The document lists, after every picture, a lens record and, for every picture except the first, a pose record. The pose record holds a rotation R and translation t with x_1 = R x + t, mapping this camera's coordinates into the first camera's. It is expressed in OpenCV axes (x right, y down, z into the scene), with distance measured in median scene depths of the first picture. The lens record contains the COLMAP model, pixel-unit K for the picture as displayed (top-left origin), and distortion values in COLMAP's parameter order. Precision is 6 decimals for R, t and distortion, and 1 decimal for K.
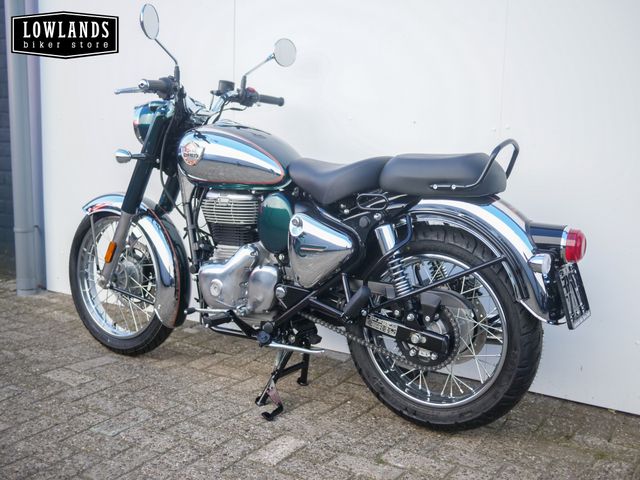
lens RADIAL K [[738.7, 0, 323.8], [0, 738.7, 239.3], [0, 0, 1]] dist [-0.010140, 0.000000]
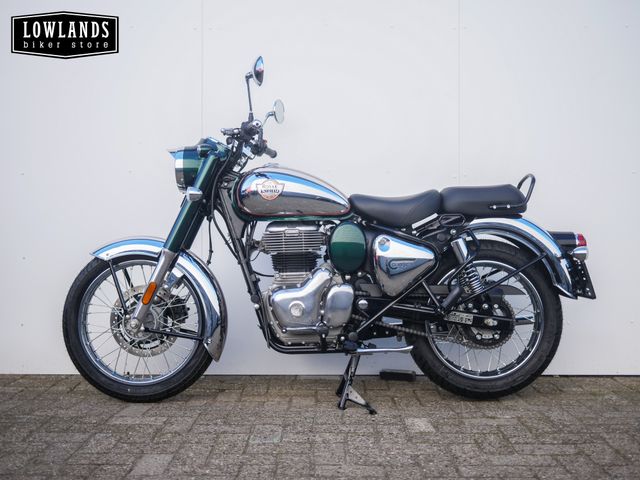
lens RADIAL K [[738.7, 0, 320.1], [0, 738.7, 243.2], [0, 0, 1]] dist [-0.010140, 0.000000]
pose [[0.852159, -0.027260, 0.522572, -0.788469], [0.096199, 0.989783, -0.105240, 0.100141], [-0.514364, 0.139952, 0.846075, 0.030071]]
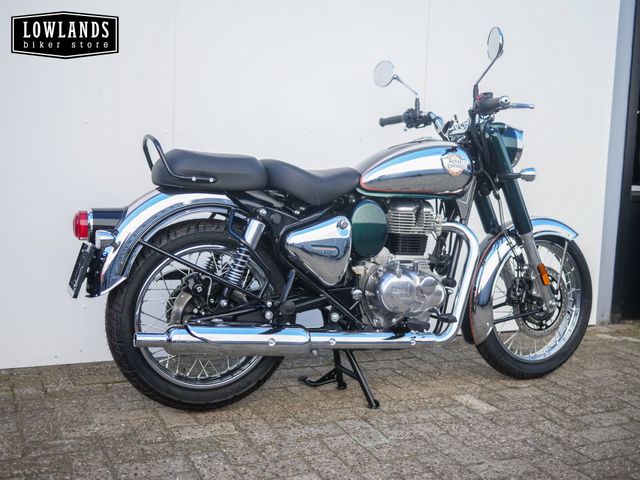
lens RADIAL K [[738.7, 0, 319.9], [0, 738.7, 237.6], [0, 0, 1]] dist [-0.010140, 0.000000]
pose [[0.535162, -0.083147, 0.840648, -1.185958], [0.095212, 0.994740, 0.037775, -0.061405], [-0.839367, 0.059824, 0.540264, 0.508098]]
